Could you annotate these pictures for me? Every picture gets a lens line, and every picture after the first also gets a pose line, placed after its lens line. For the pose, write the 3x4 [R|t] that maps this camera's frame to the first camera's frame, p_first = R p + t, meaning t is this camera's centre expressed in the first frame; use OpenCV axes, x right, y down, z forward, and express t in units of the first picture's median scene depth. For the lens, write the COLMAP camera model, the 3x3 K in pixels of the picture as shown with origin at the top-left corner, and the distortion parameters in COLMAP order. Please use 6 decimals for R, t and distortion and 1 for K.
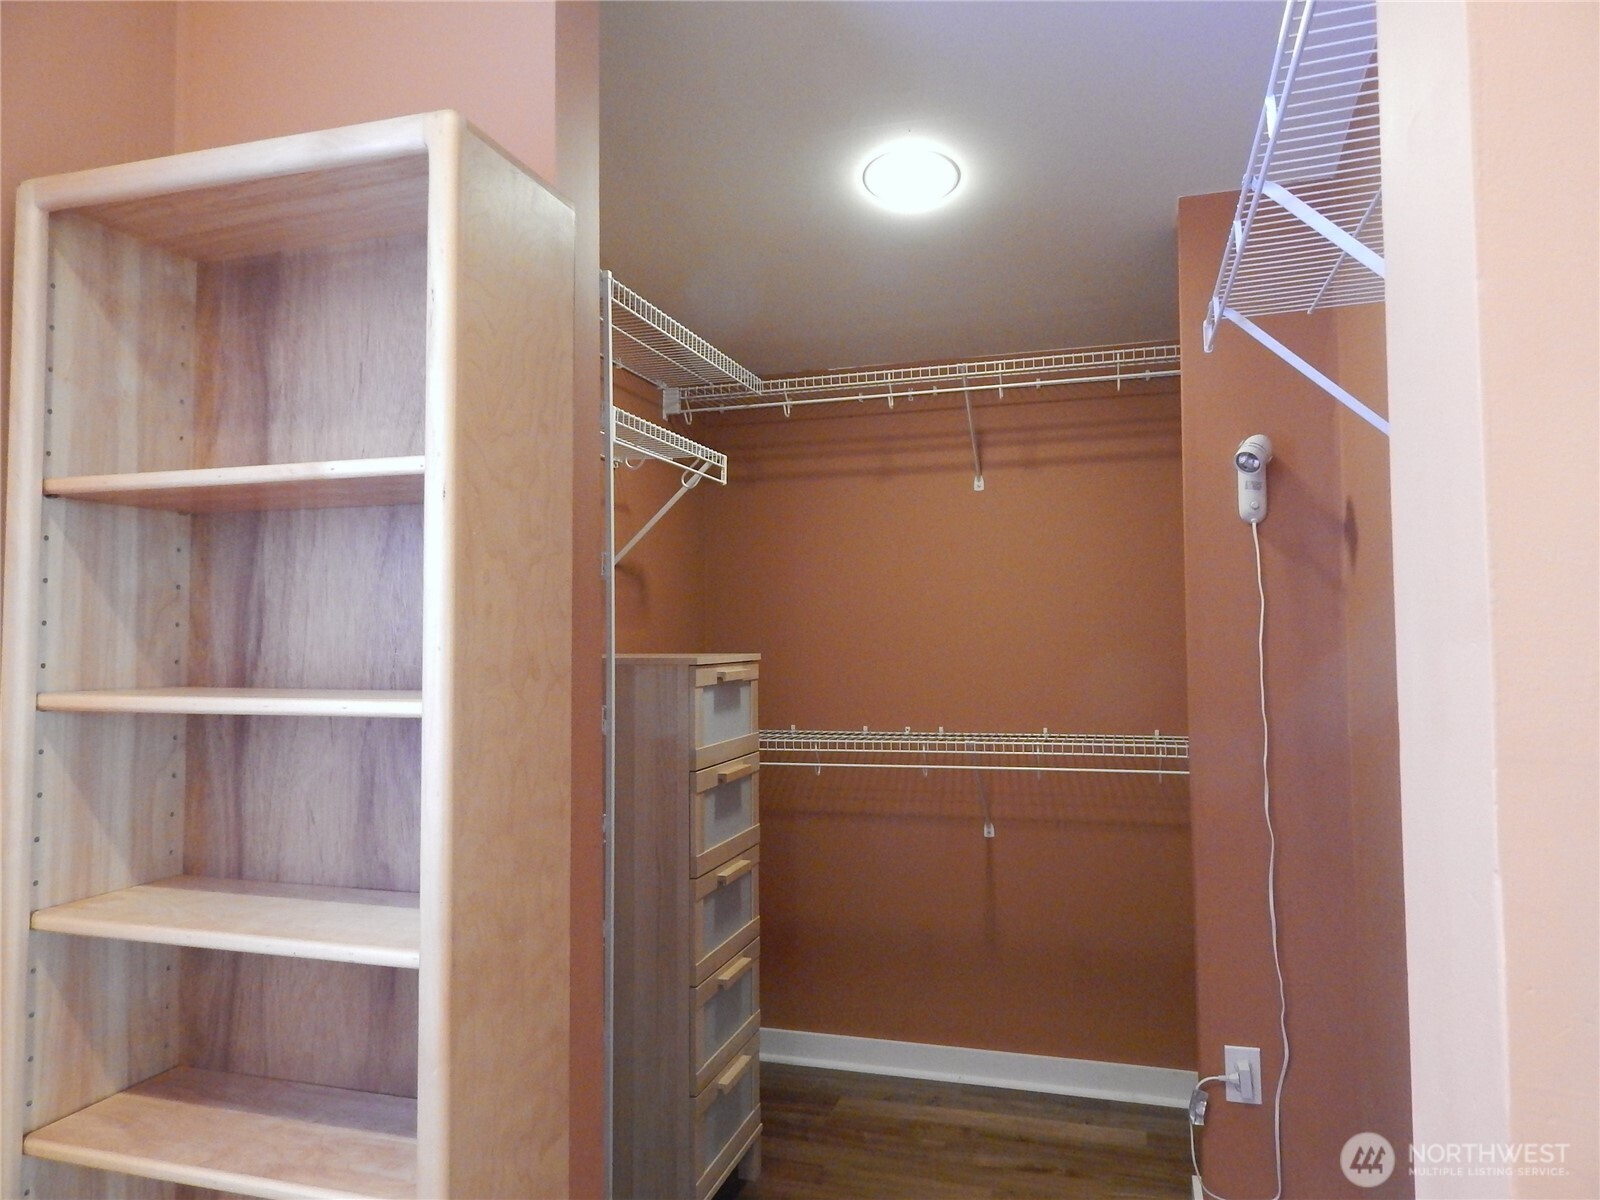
lens RADIAL K [[1062.8, 0, 799.9], [0, 1062.8, 592.4], [0, 0, 1]] dist [0.013924, -0.008429]
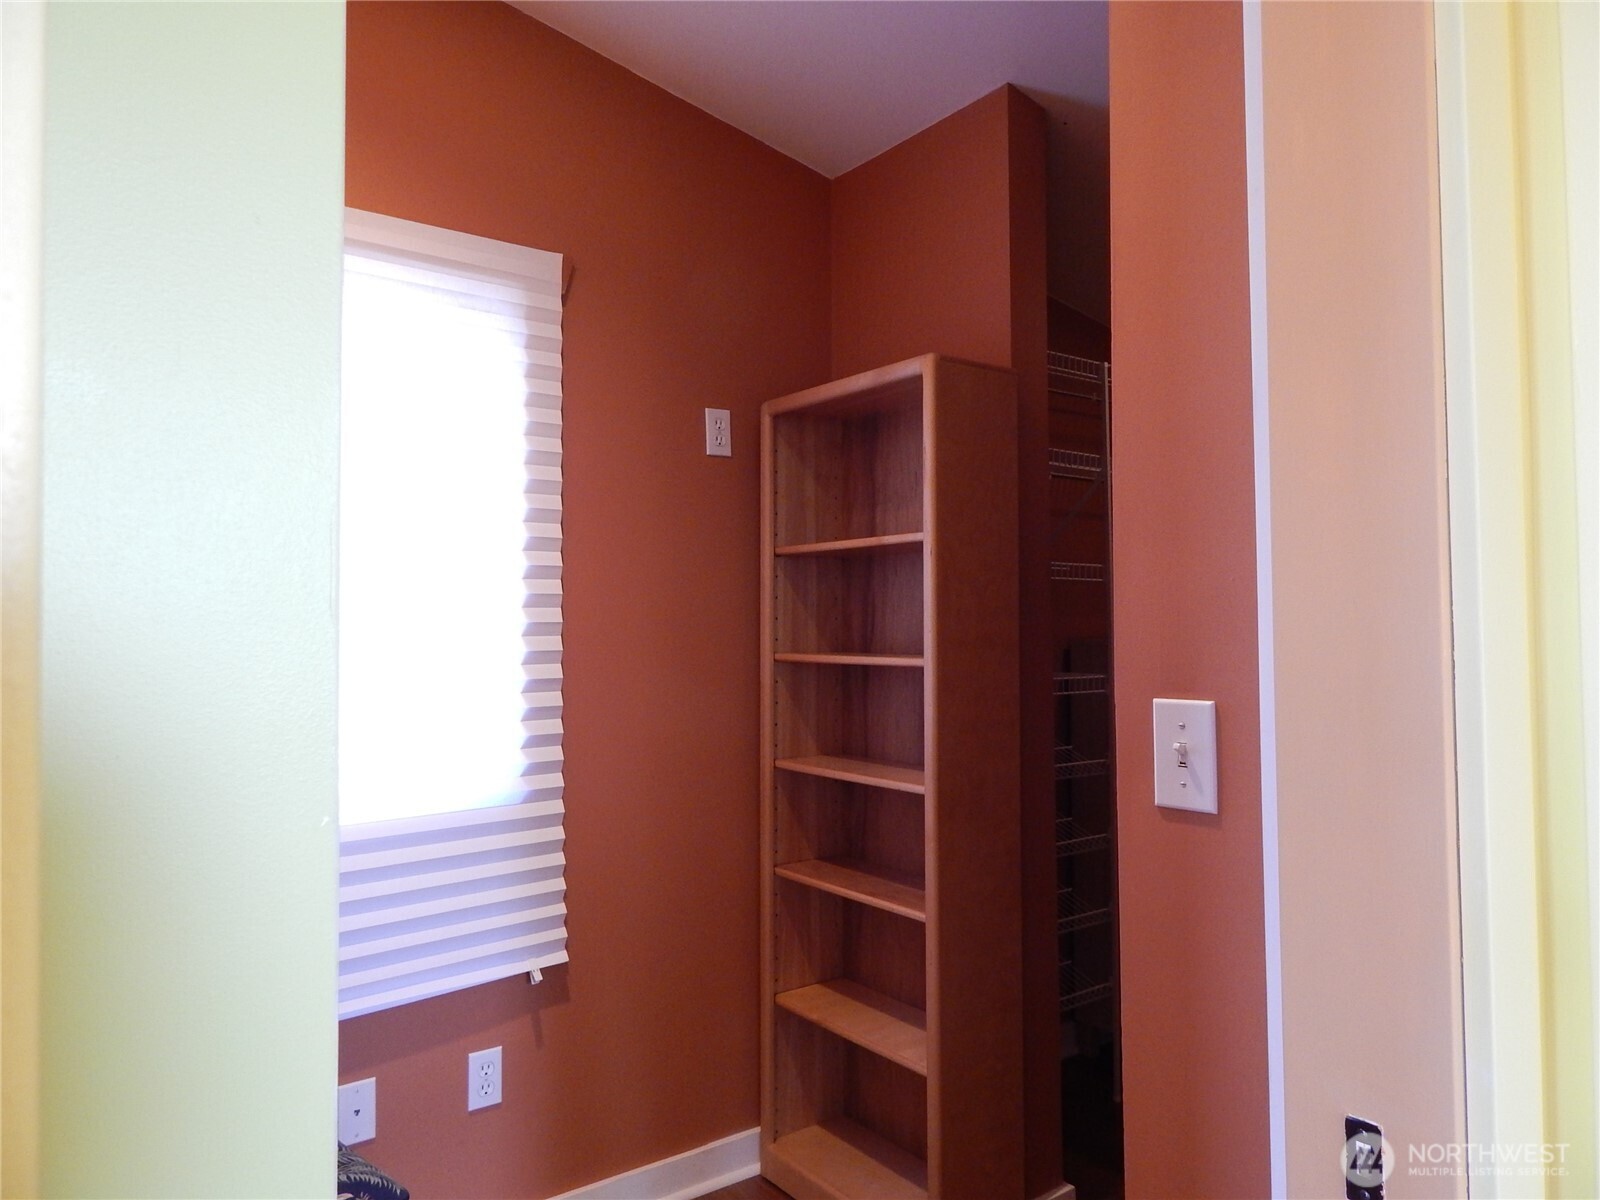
lens RADIAL K [[1062.8, 0, 801.1], [0, 1062.8, 599.2], [0, 0, 1]] dist [0.013924, -0.008429]
pose [[0.804829, -0.014848, -0.593321, 0.507218], [0.024330, 0.999672, 0.007987, -0.021887], [0.593008, -0.020863, 0.804926, -0.573459]]
